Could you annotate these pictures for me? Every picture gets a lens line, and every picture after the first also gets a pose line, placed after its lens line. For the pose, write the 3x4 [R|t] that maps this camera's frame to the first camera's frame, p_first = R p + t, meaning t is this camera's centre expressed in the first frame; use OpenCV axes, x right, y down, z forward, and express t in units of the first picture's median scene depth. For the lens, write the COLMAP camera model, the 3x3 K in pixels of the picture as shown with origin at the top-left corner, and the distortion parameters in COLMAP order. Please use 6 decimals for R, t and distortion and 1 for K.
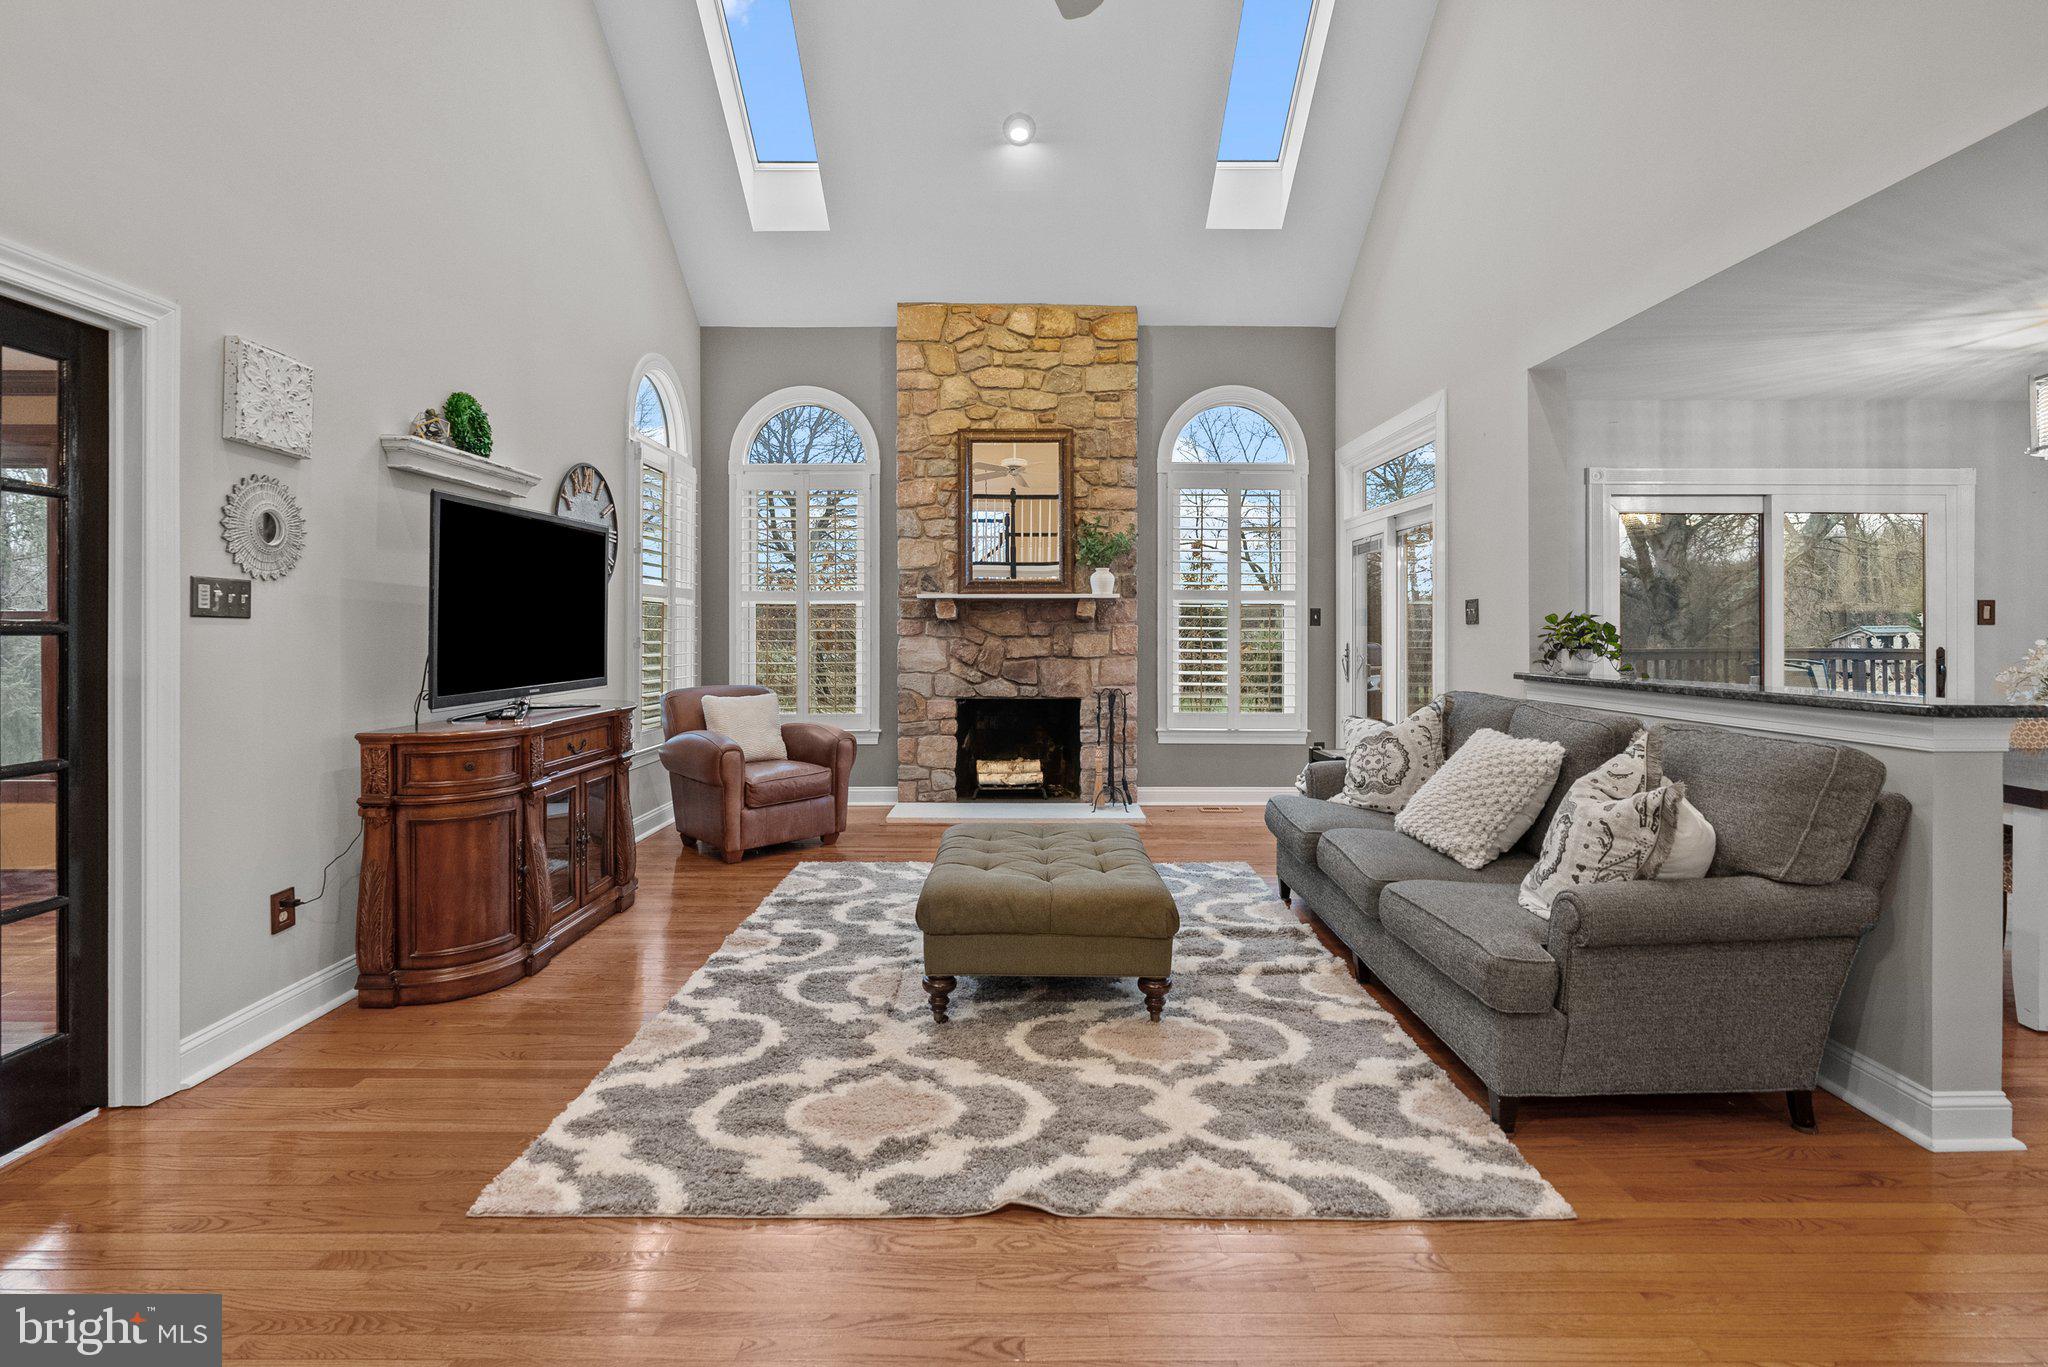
lens RADIAL K [[954.1, 0, 1015.5], [0, 954.1, 641.1], [0, 0, 1]] dist [-0.015865, 0.000256]
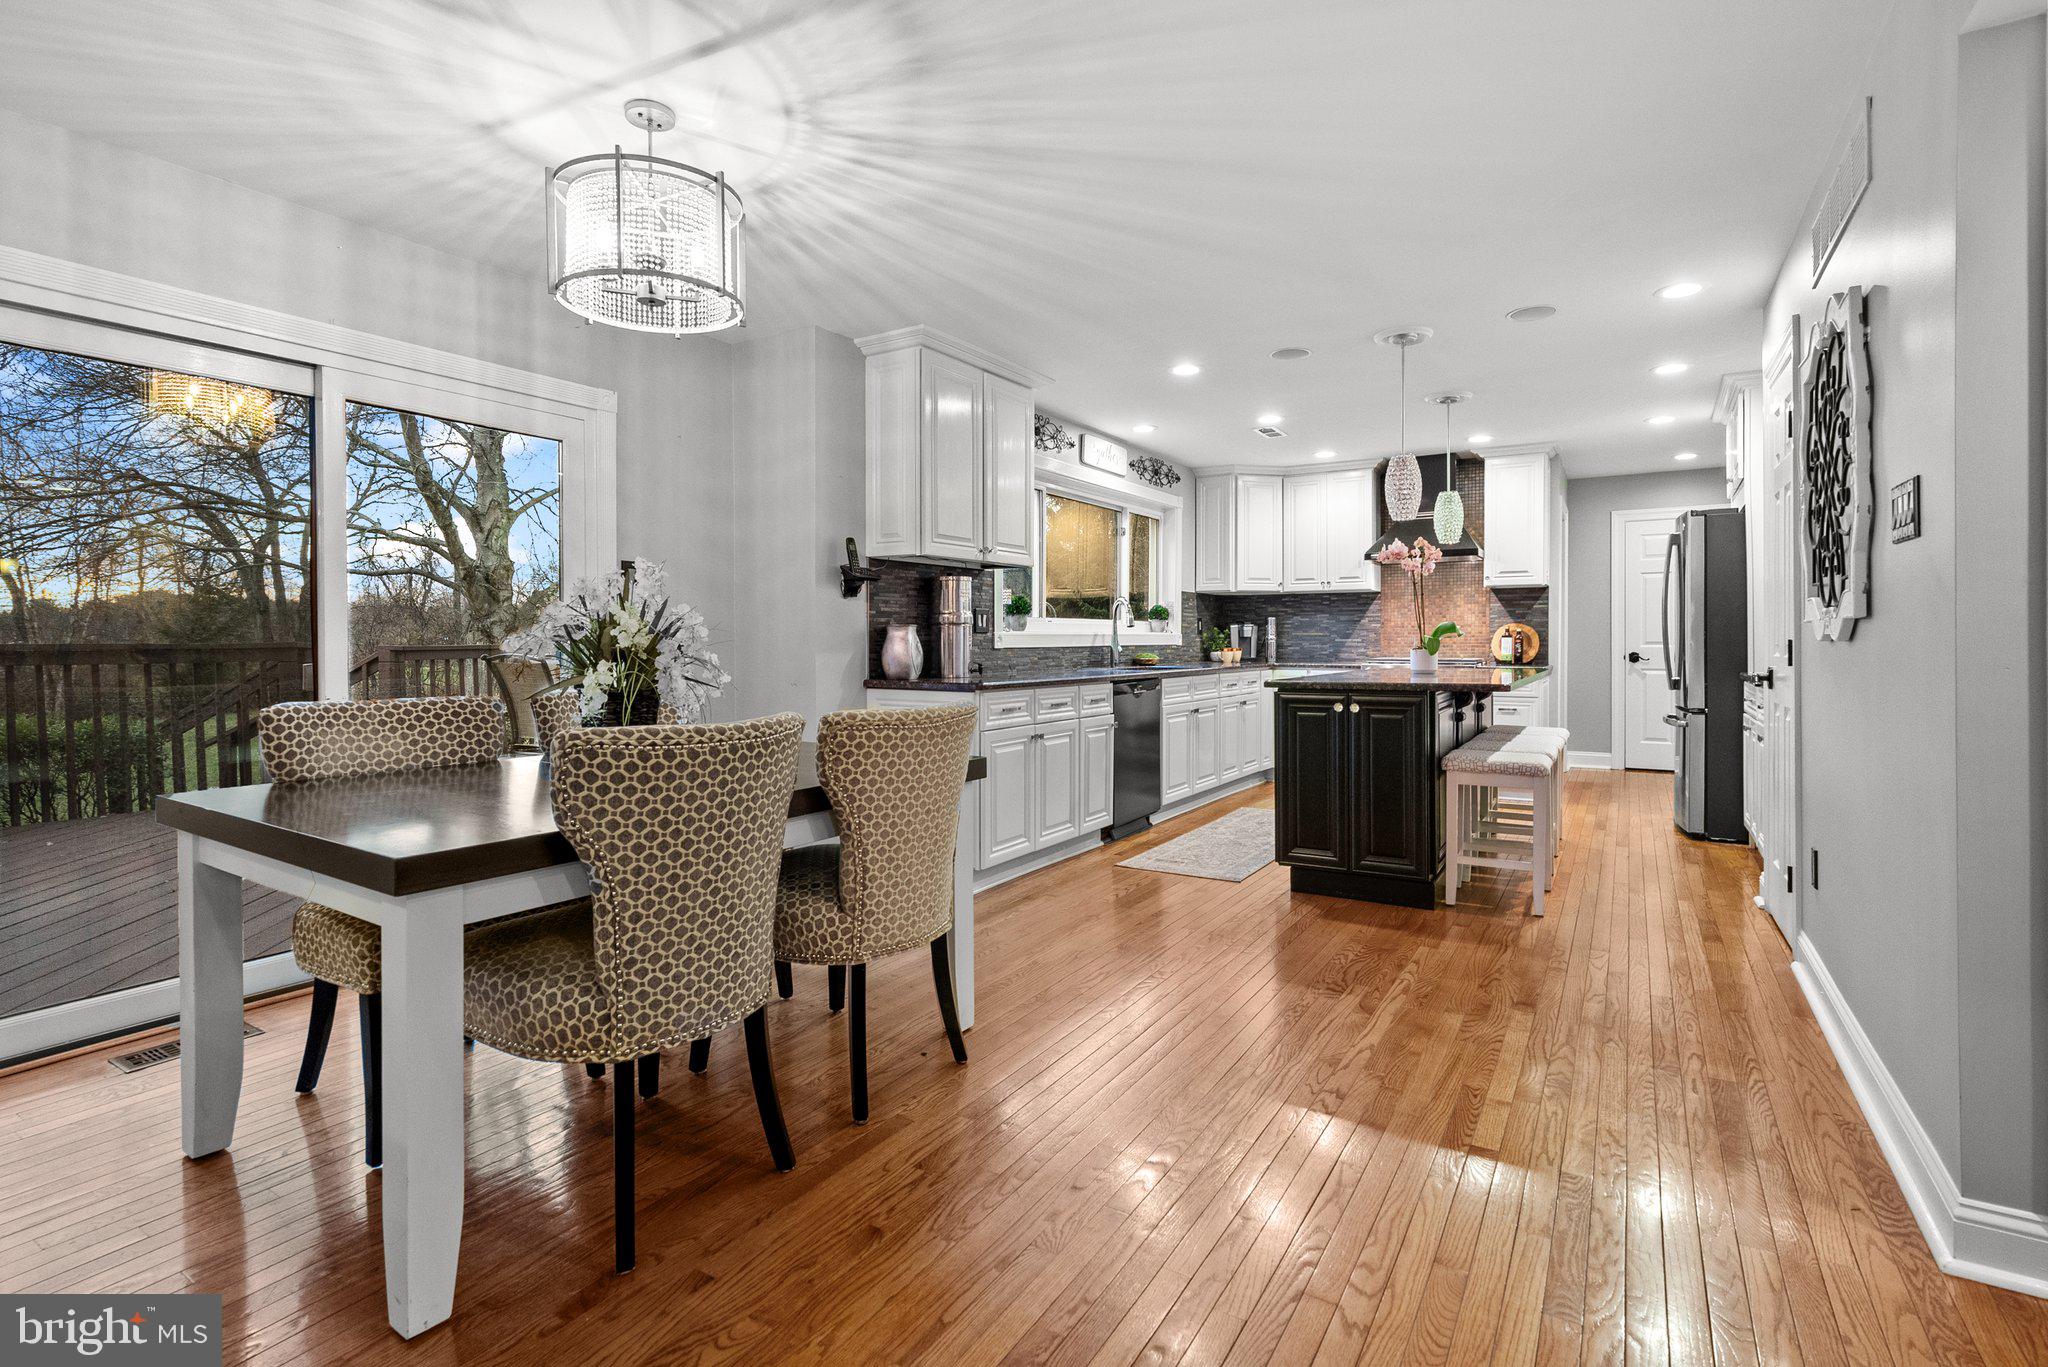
lens RADIAL K [[954.1, 0, 1015.5], [0, 954.1, 641.1], [0, 0, 1]] dist [-0.015865, 0.000256]
pose [[0.545796, 0.008893, 0.837871, 0.120109], [0.003368, 0.999912, -0.012807, 0.007648], [-0.837911, 0.009812, 0.545718, 0.064462]]
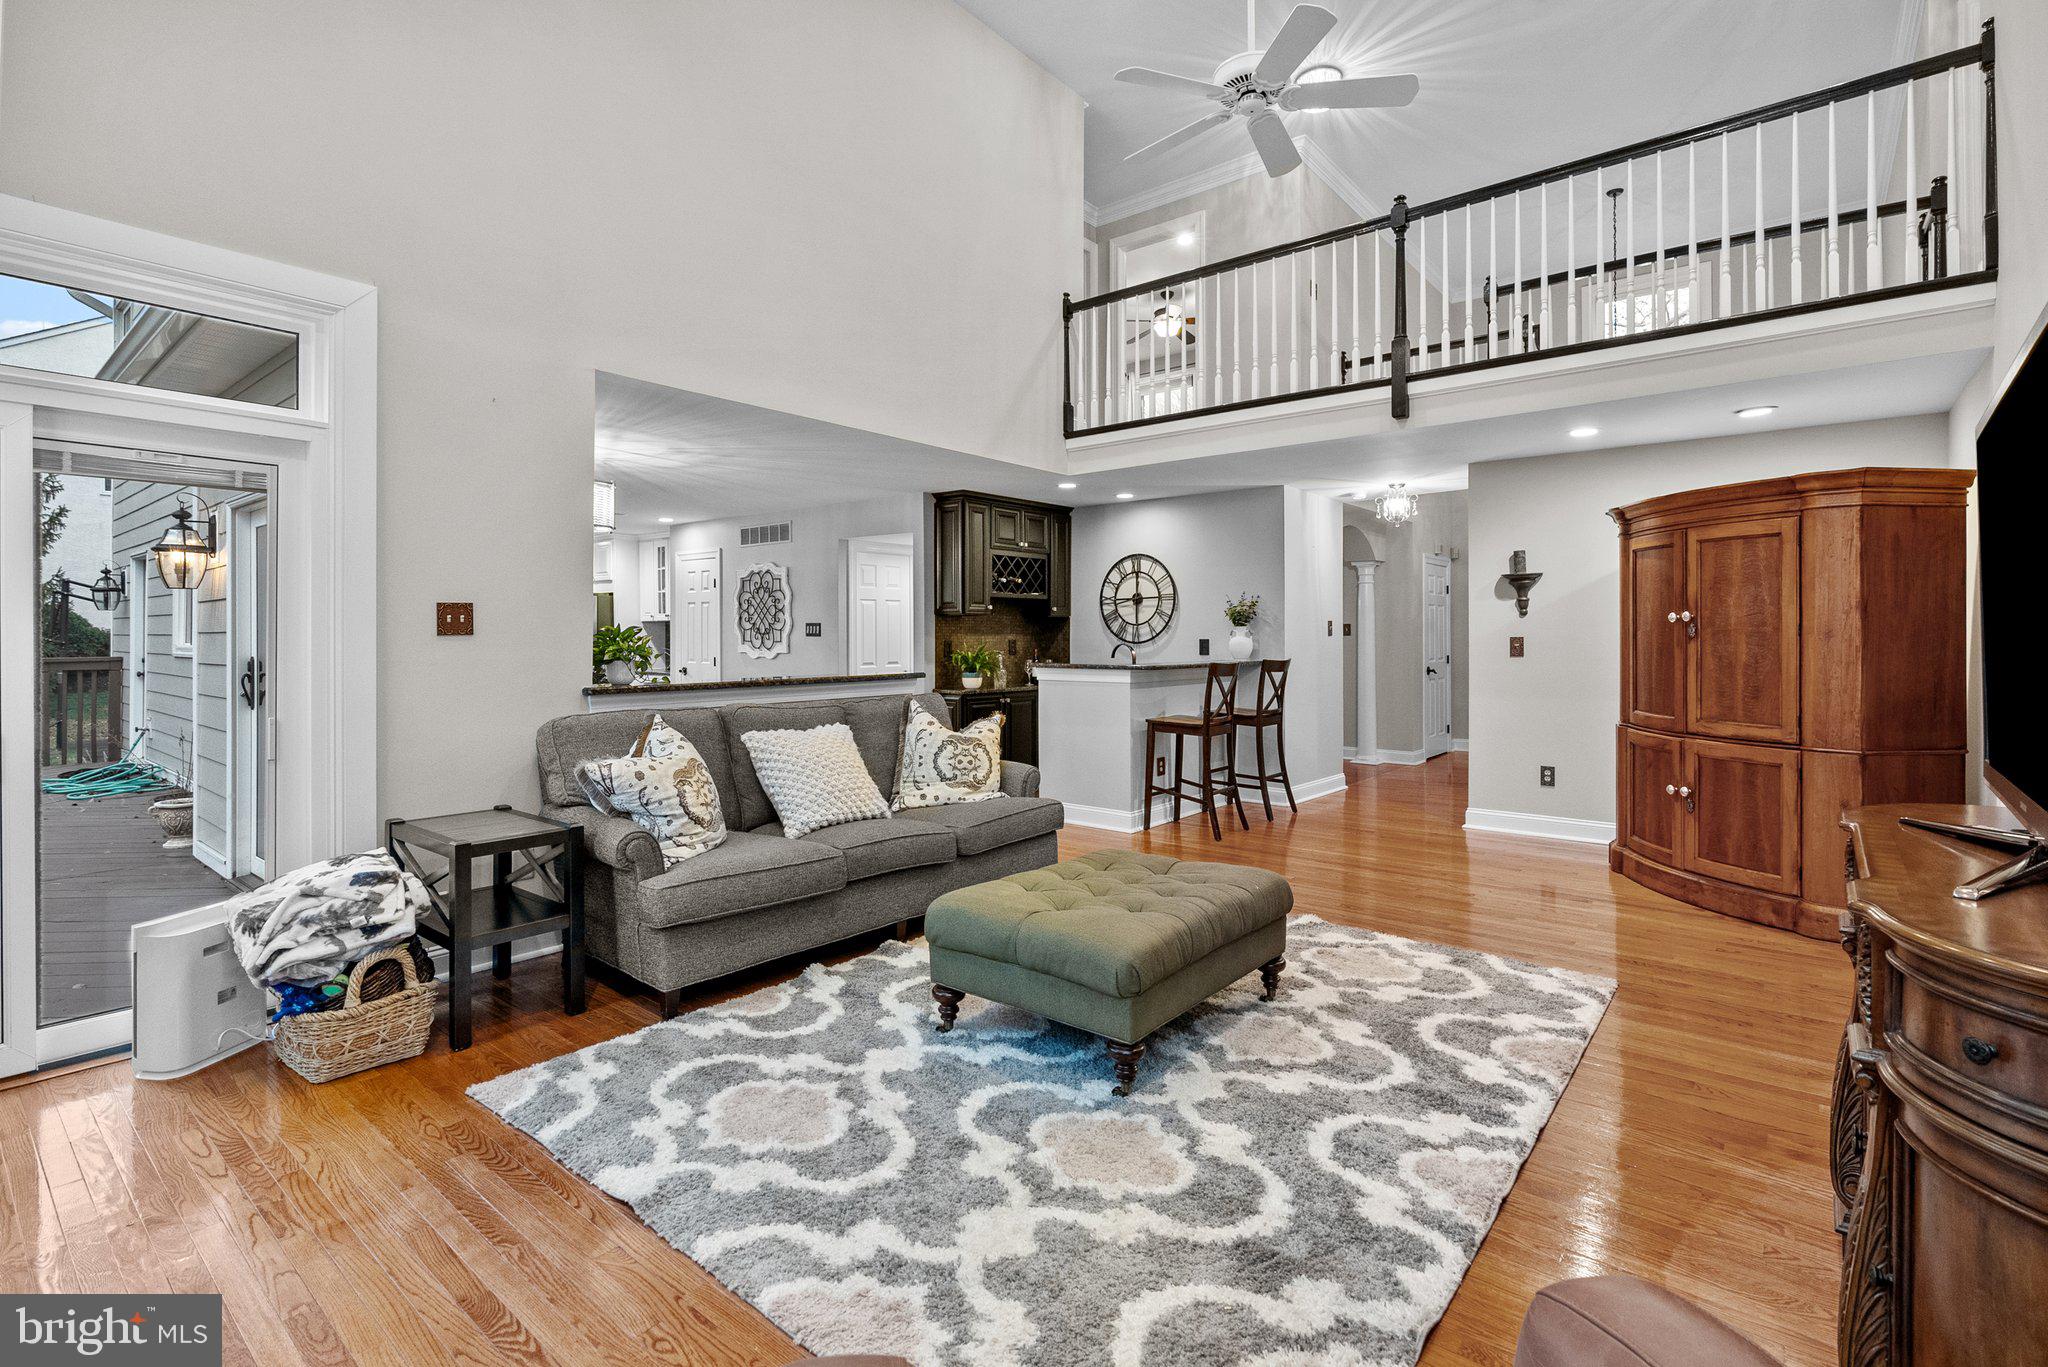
lens RADIAL K [[954.1, 0, 1015.5], [0, 954.1, 641.1], [0, 0, 1]] dist [-0.015865, 0.000256]
pose [[0.766836, -0.005760, -0.641818, 0.714392], [-0.003114, 0.999915, -0.012695, 0.011952], [0.641836, 0.011734, 0.766752, 0.416228]]
